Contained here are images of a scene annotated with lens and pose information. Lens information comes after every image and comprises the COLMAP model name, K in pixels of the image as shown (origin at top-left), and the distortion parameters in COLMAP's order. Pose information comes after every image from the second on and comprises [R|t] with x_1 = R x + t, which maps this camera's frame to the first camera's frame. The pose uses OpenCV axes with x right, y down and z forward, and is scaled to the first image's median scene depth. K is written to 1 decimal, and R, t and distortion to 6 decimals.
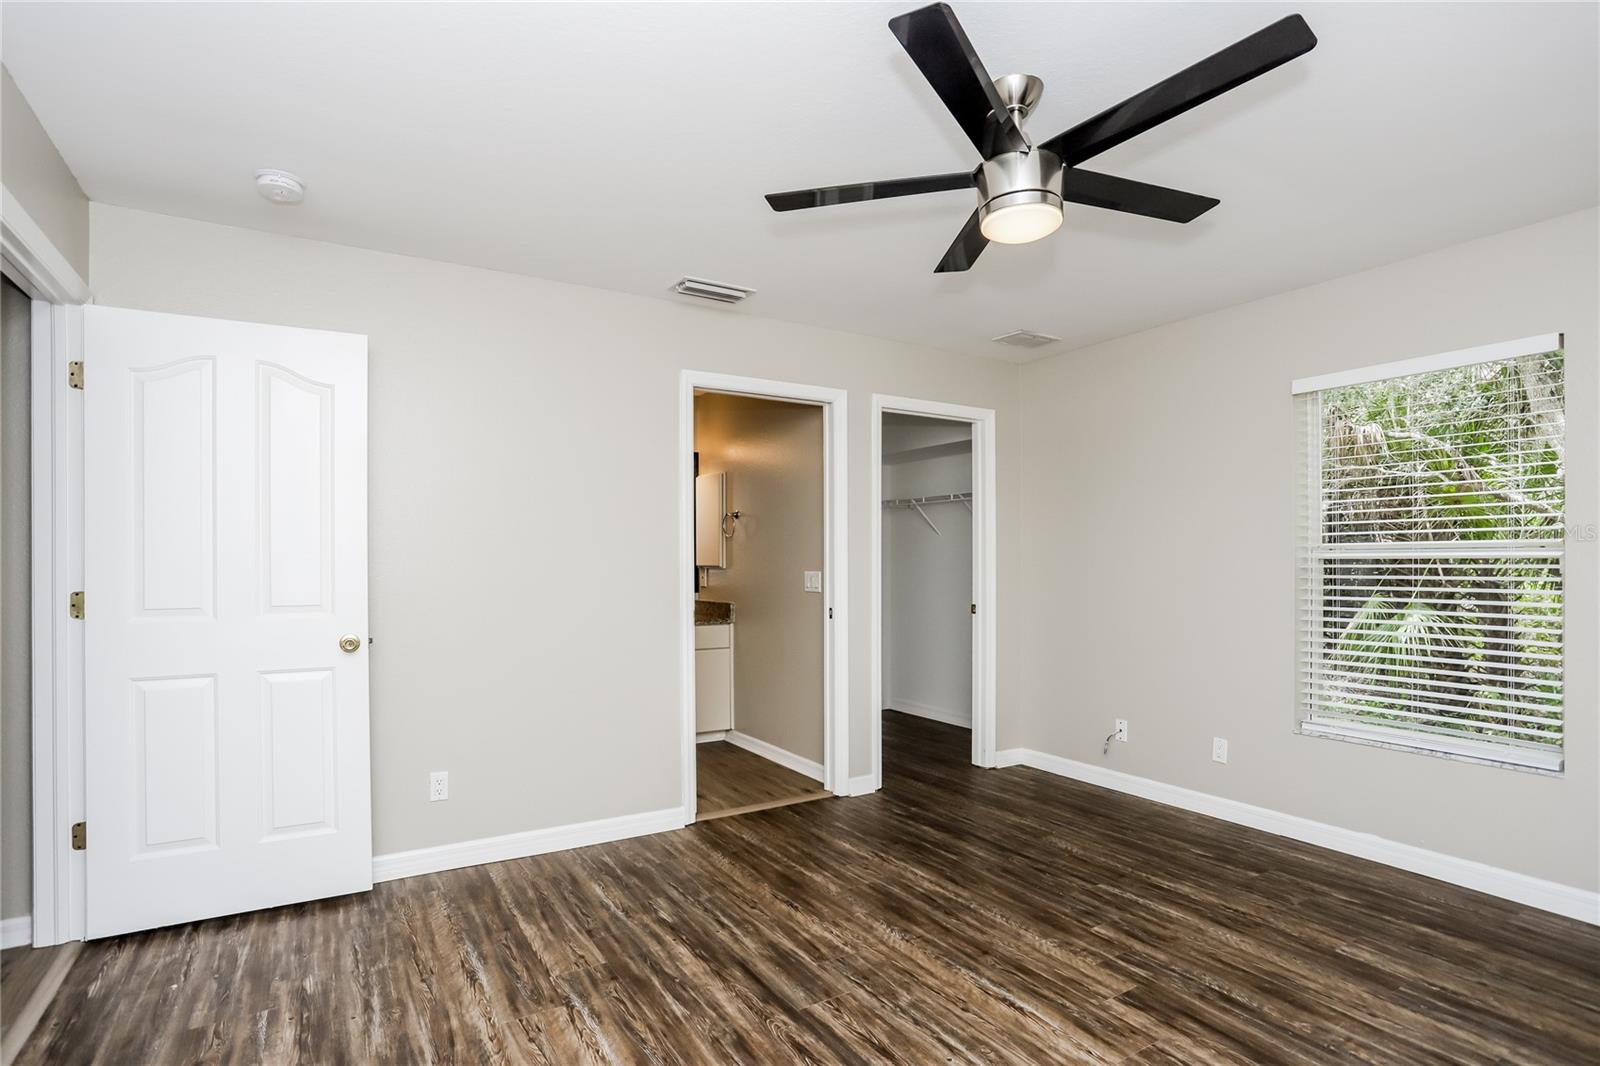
lens RADIAL K [[815.6, 0, 796.0], [0, 815.6, 561.9], [0, 0, 1]] dist [-0.061244, 0.039724]
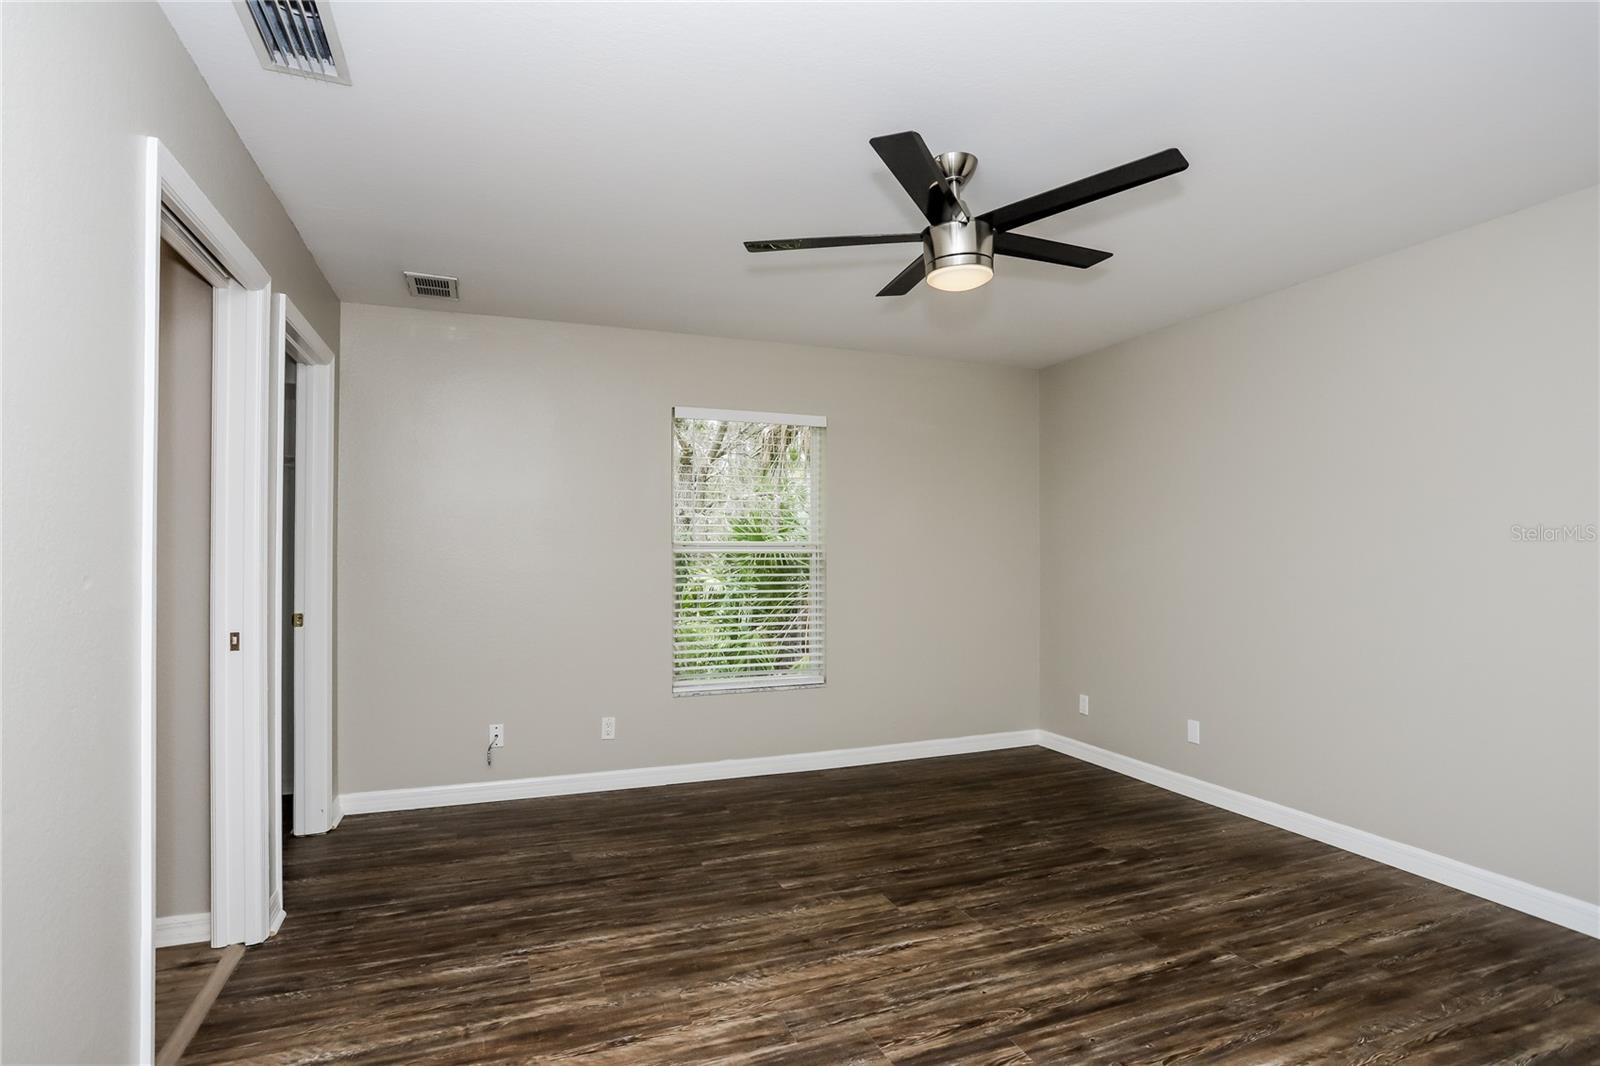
lens RADIAL K [[815.6, 0, 796.0], [0, 815.6, 561.9], [0, 0, 1]] dist [-0.061244, 0.039724]
pose [[0.152114, -0.001926, 0.988361, -0.679042], [-0.005037, 0.999984, 0.002724, 0.007023], [-0.988350, -0.005392, 0.152101, 0.764212]]
